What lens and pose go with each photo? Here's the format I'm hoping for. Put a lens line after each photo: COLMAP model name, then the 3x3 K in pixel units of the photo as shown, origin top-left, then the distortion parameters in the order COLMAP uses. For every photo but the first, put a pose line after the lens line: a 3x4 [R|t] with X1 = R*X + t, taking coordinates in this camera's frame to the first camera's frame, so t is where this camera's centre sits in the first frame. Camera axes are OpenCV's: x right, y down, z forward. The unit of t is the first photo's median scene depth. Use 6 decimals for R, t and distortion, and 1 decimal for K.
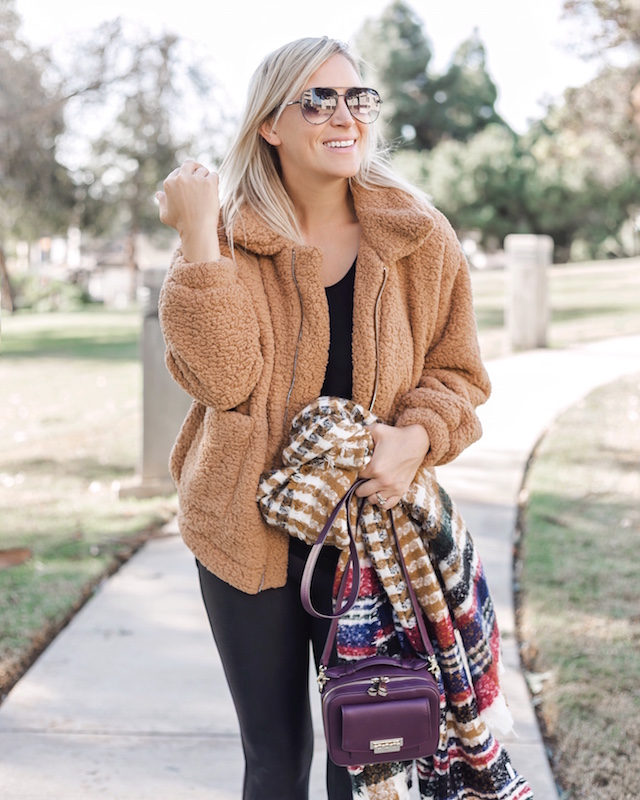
lens RADIAL K [[1452.3, 0, 320.0], [0, 1452.3, 400.0], [0, 0, 1]] dist [-0.057967, -0.037286]
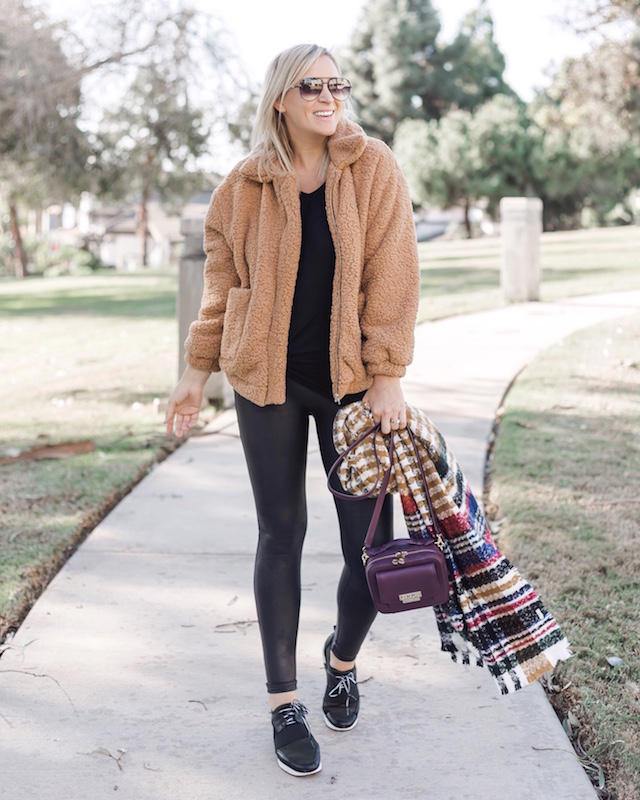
lens RADIAL K [[2003.7, 0, 320.0], [0, 2003.7, 400.0], [0, 0, 1]] dist [-0.066386, -0.336006]
pose [[0.999988, 0.002402, -0.004352, -0.000421], [-0.002529, 0.999561, -0.029506, 0.076475], [0.004279, 0.029517, 0.999555, -0.456324]]
